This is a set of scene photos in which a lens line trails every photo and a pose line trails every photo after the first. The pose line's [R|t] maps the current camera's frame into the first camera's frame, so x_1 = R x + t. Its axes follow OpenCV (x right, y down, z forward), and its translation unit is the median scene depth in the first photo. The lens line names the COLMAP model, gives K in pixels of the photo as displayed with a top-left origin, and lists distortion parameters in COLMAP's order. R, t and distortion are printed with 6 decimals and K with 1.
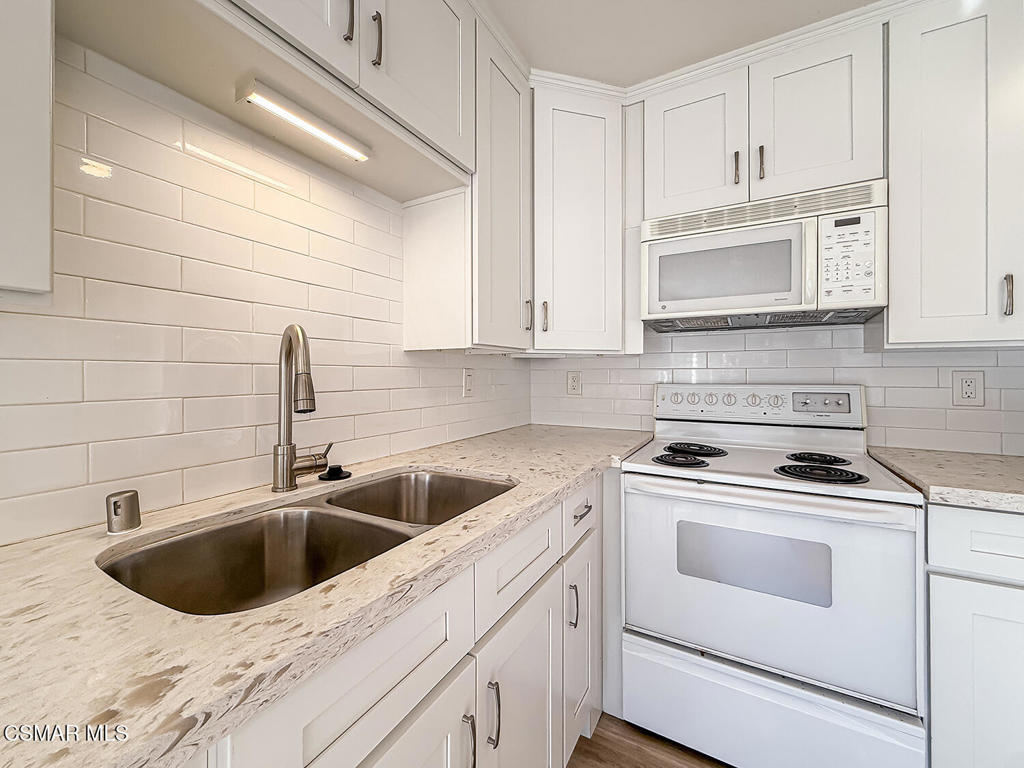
lens RADIAL K [[420.3, 0, 511.4], [0, 420.3, 381.7], [0, 0, 1]] dist [0.001225, -0.000630]
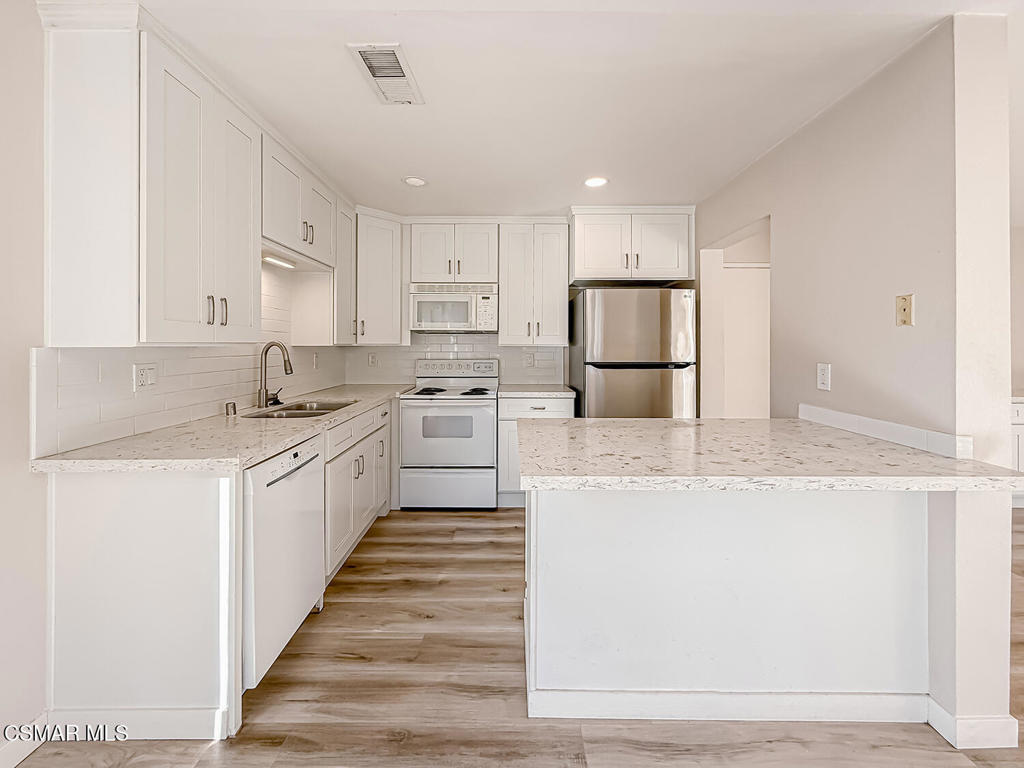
lens RADIAL K [[420.3, 0, 504.9], [0, 420.3, 338.0], [0, 0, 1]] dist [0.001225, -0.000630]
pose [[0.874677, 0.009920, 0.484606, -0.362230], [0.007215, 0.999413, -0.033481, -0.039415], [-0.484653, 0.032781, 0.874092, -1.324660]]
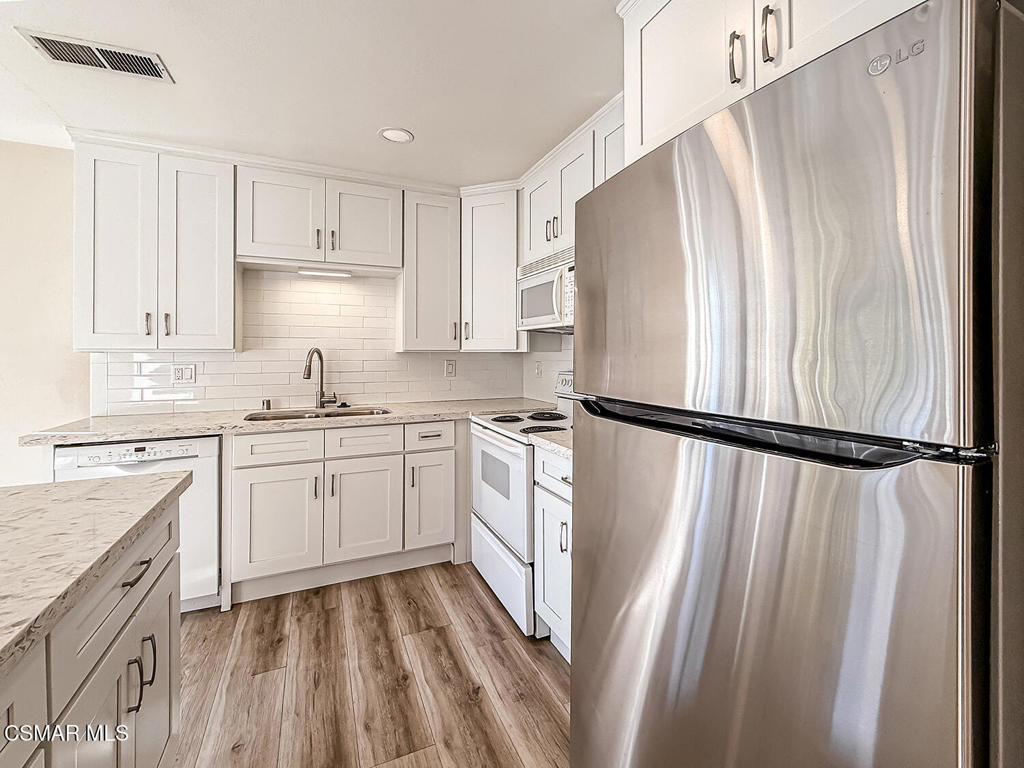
lens RADIAL K [[420.3, 0, 493.2], [0, 420.3, 360.0], [0, 0, 1]] dist [0.001225, -0.000630]
pose [[0.810077, 0.006204, -0.586290, 1.389331], [-0.009820, 0.999947, -0.002986, -0.038951], [0.586241, 0.008176, 0.810096, -0.381340]]
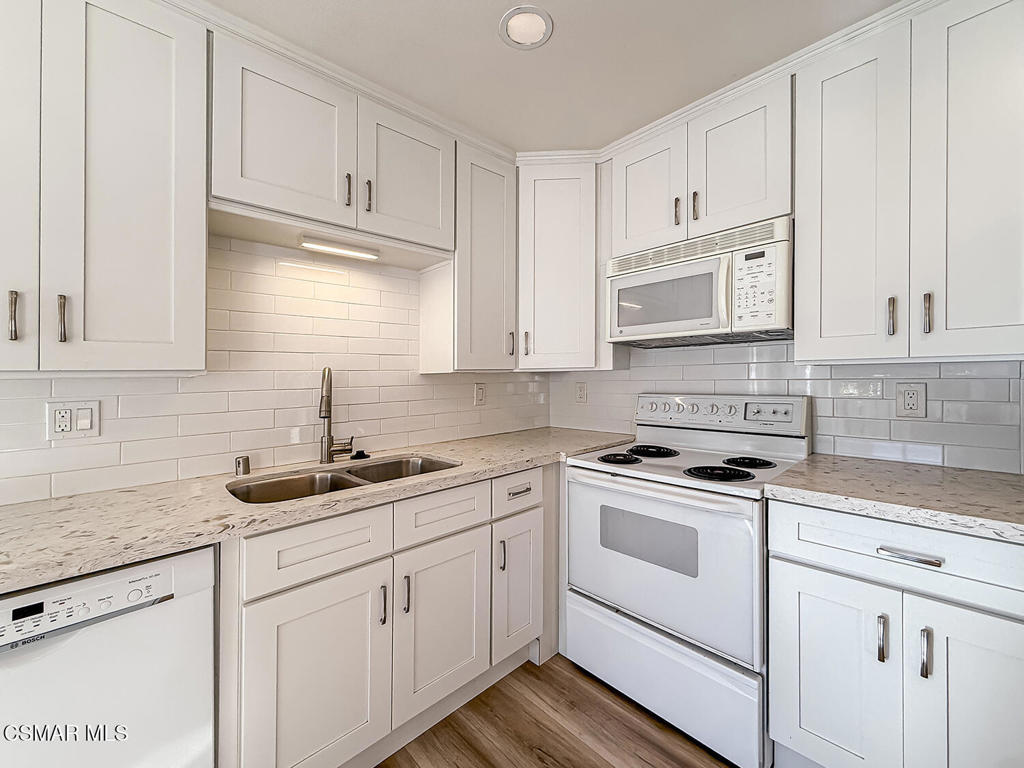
lens RADIAL K [[420.3, 0, 501.7], [0, 420.3, 376.5], [0, 0, 1]] dist [0.001225, -0.000630]
pose [[0.951617, -0.017532, -0.306787, 0.478406], [0.012844, 0.999768, -0.017293, -0.038720], [0.307019, 0.012516, 0.951621, -0.294929]]
